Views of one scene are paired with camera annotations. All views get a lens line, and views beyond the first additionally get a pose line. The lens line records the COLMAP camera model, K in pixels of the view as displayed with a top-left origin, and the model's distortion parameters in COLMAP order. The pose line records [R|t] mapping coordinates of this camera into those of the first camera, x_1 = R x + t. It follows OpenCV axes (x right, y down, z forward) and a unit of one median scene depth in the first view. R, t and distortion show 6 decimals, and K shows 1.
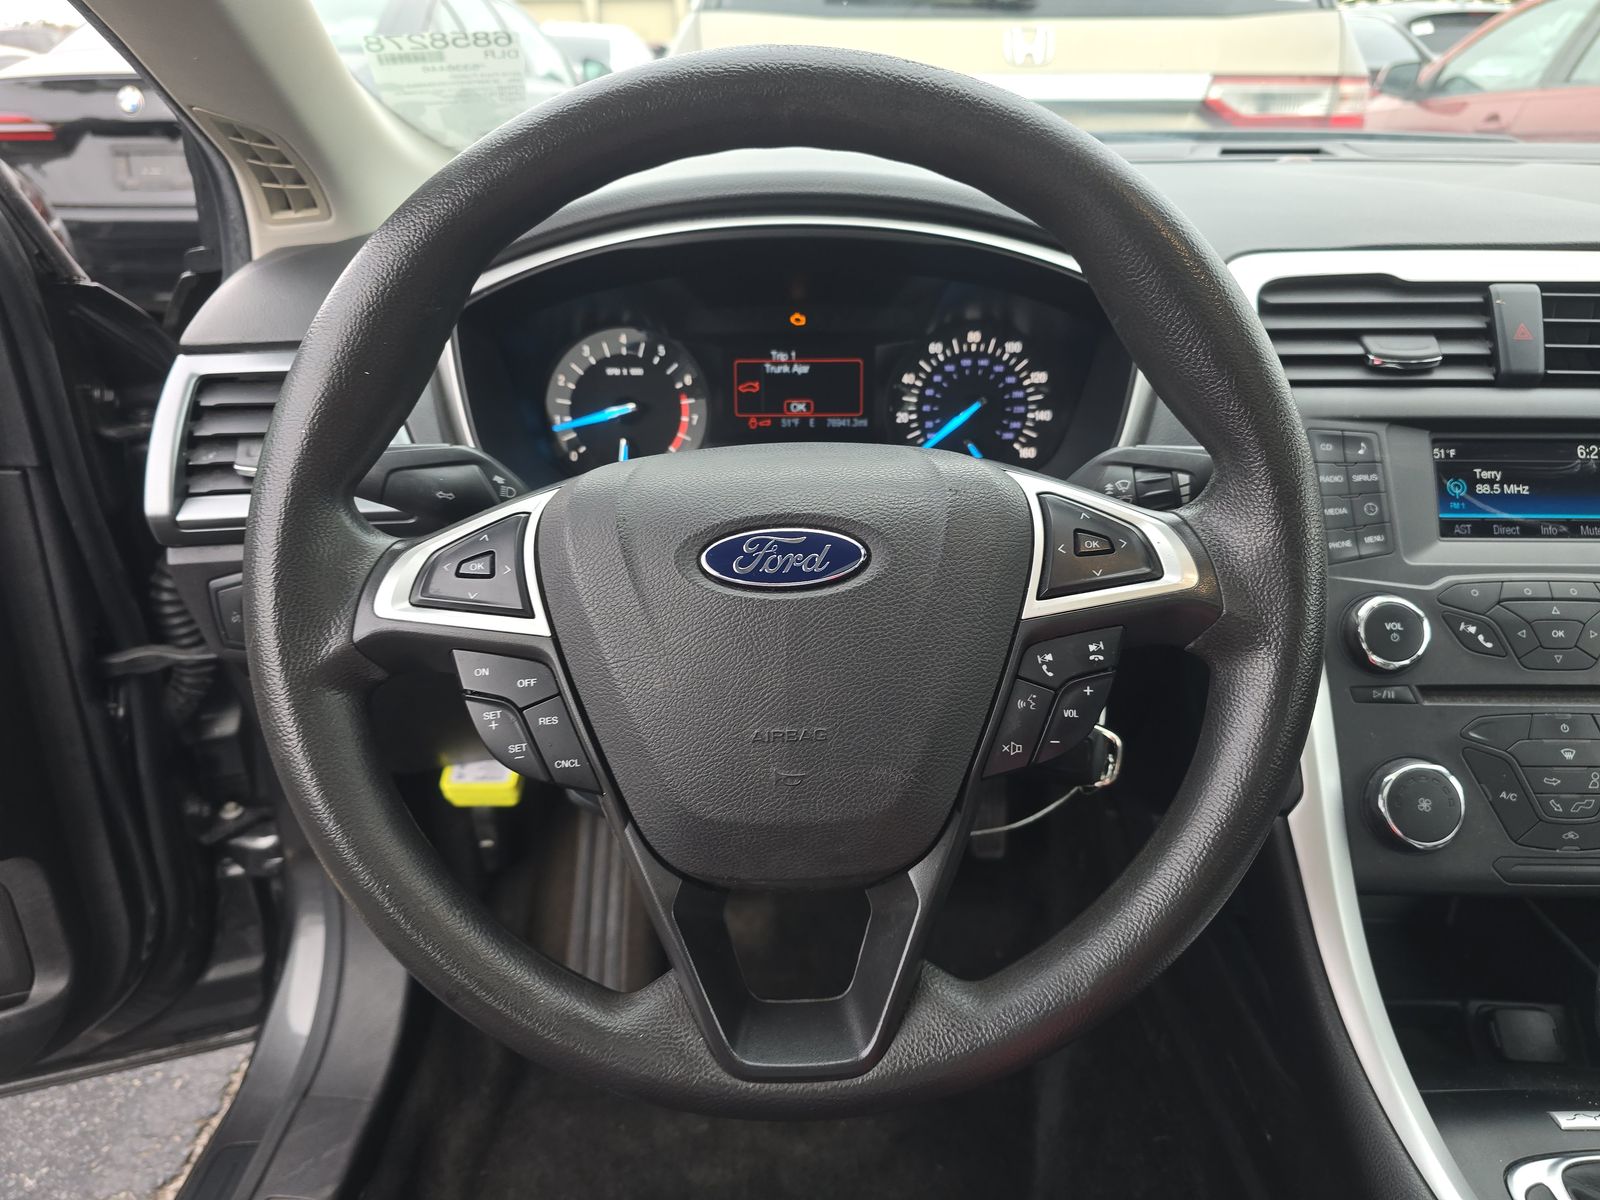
lens RADIAL K [[1081.7, 0, 802.8], [0, 1081.7, 595.4], [0, 0, 1]] dist [0.030351, -0.012731]
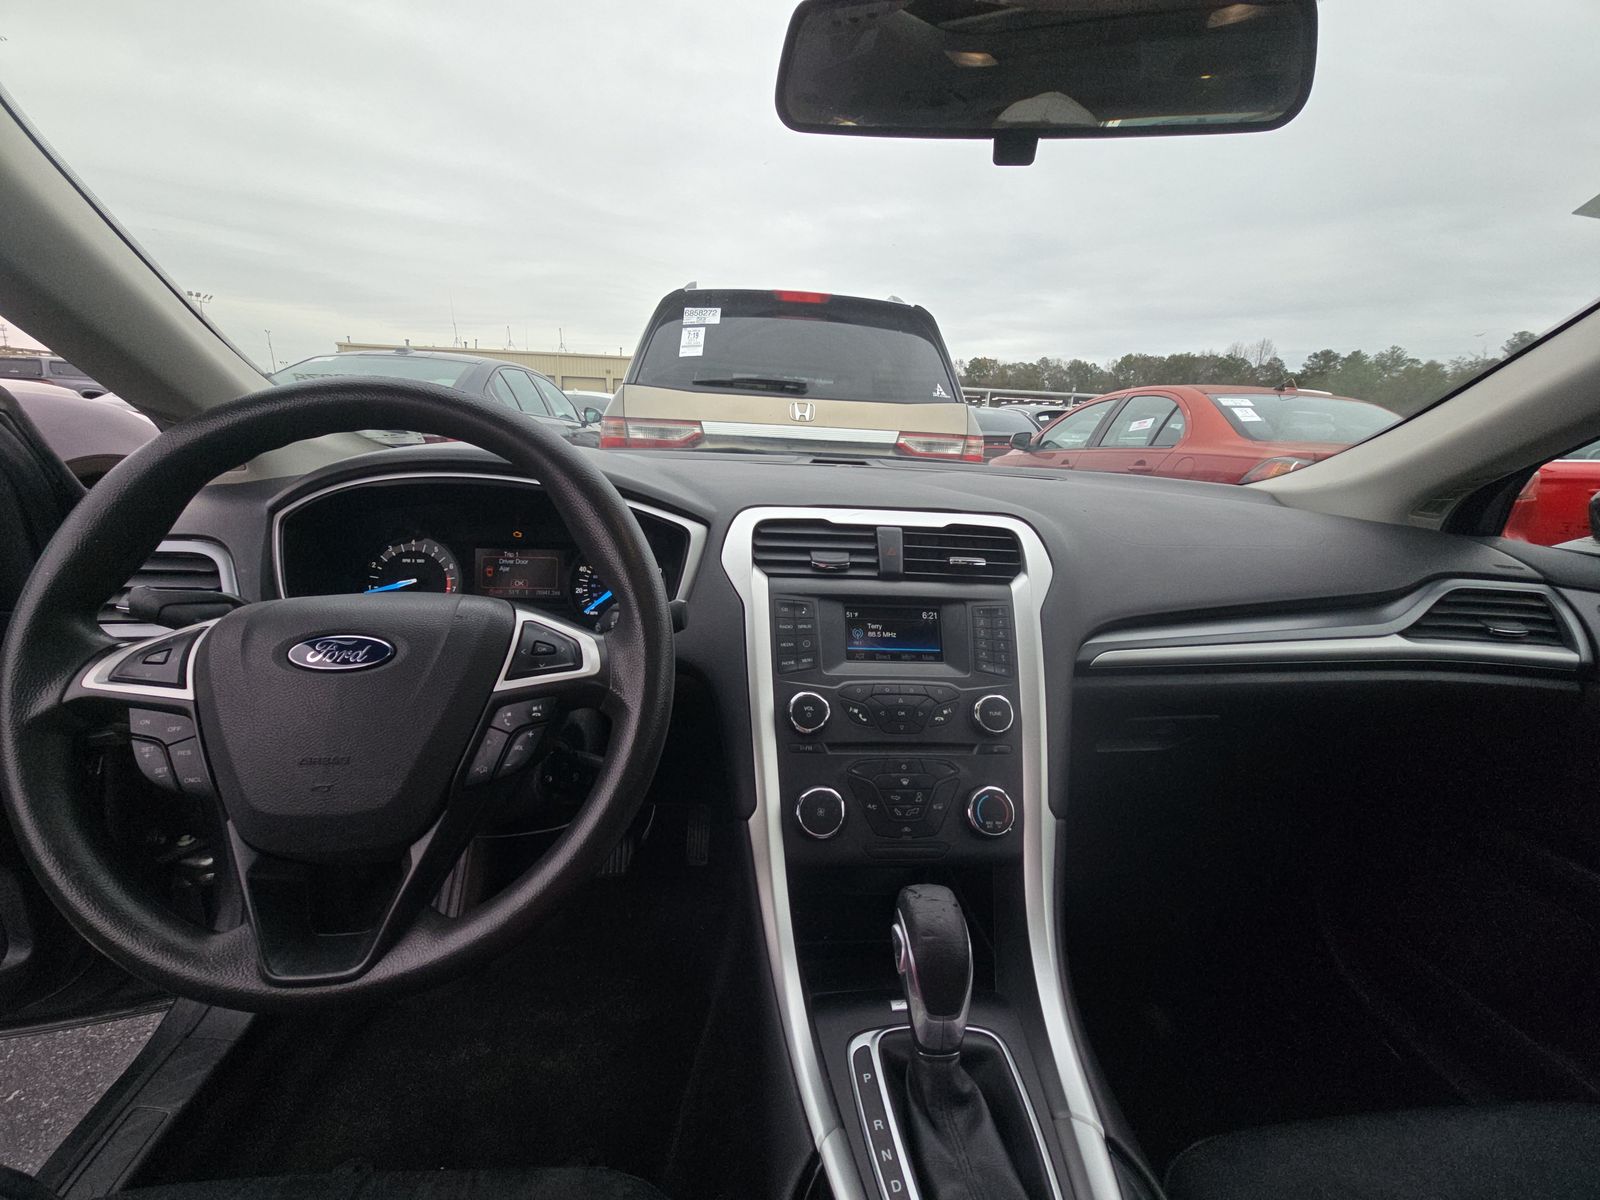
lens RADIAL K [[641.0, 0, 798.6], [0, 641.0, 606.5], [0, 0, 1]] dist [0.004827, 0.000368]
pose [[0.995446, 0.021043, 0.092972, 0.350656], [-0.004663, 0.984913, -0.172990, 0.037716], [-0.095209, 0.171768, 0.980526, -0.040873]]
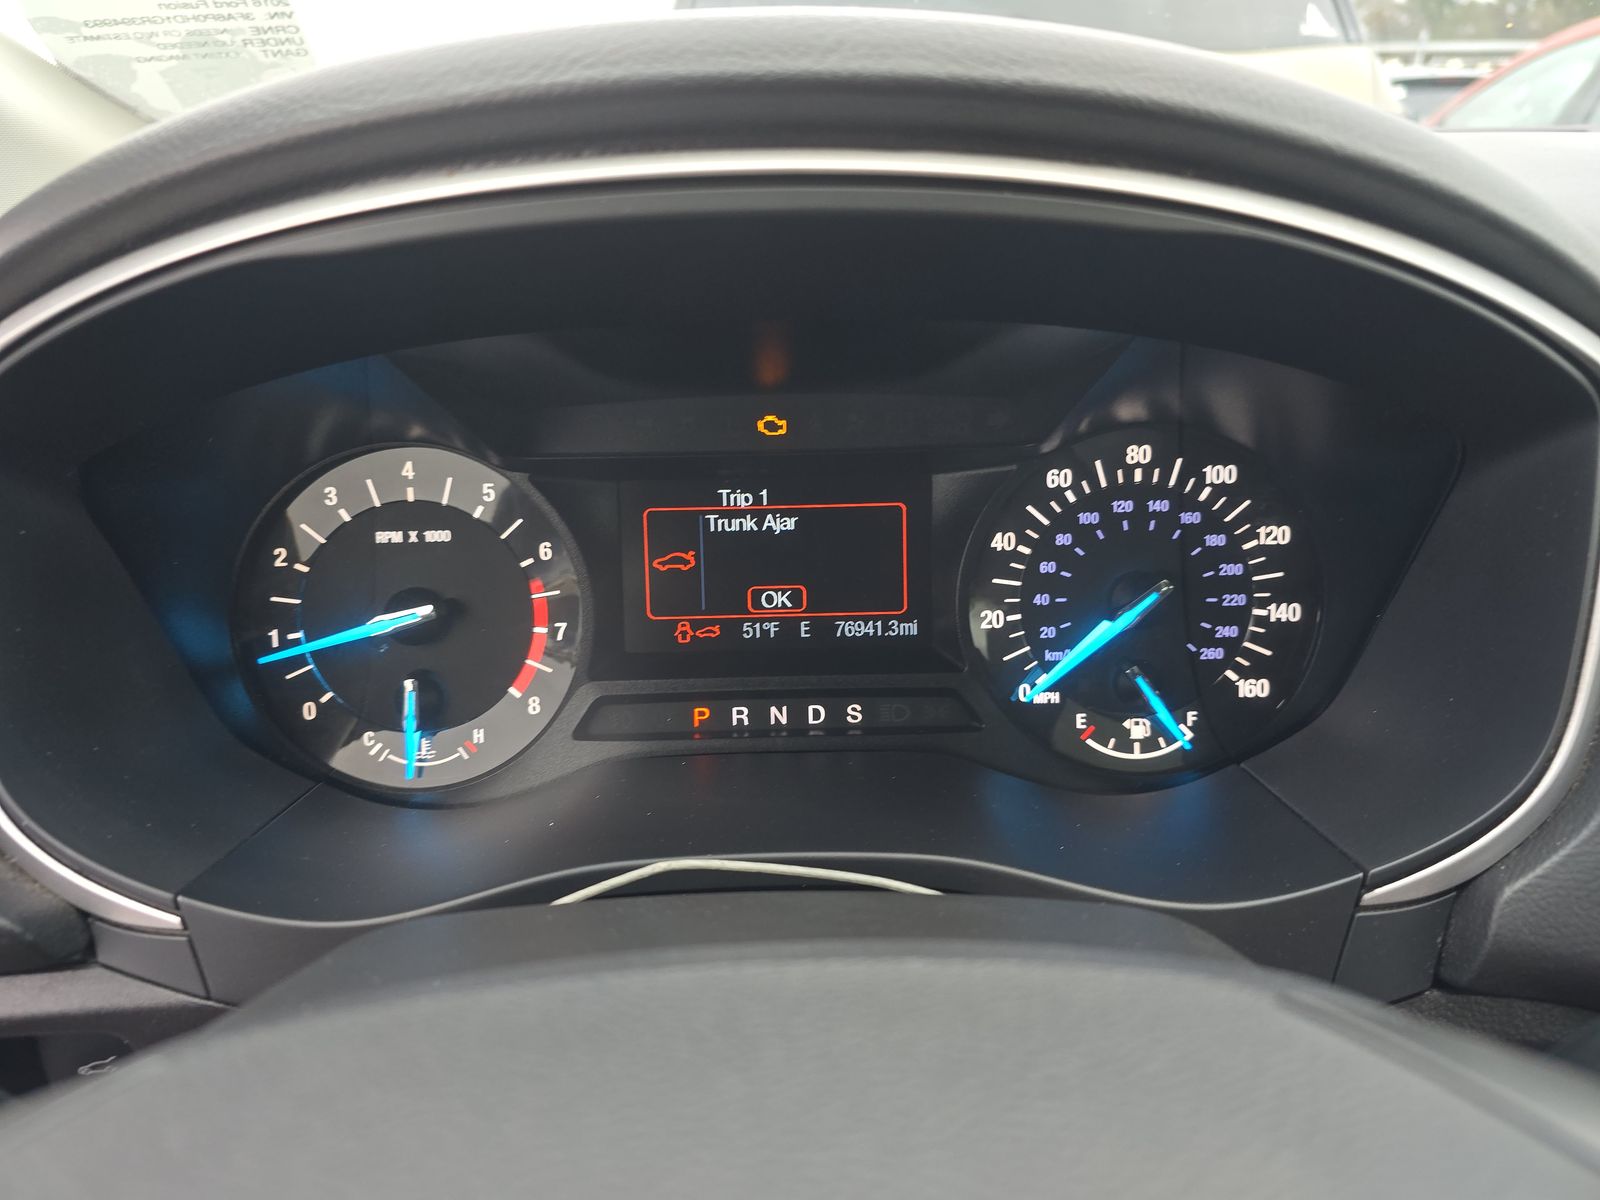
lens RADIAL K [[1081.7, 0, 803.4], [0, 1081.7, 588.4], [0, 0, 1]] dist [0.030351, -0.012731]
pose [[0.999739, -0.018059, 0.013963, 0.001251], [0.018952, 0.997590, -0.066751, -0.148865], [-0.012724, 0.066998, 0.997672, 0.522251]]
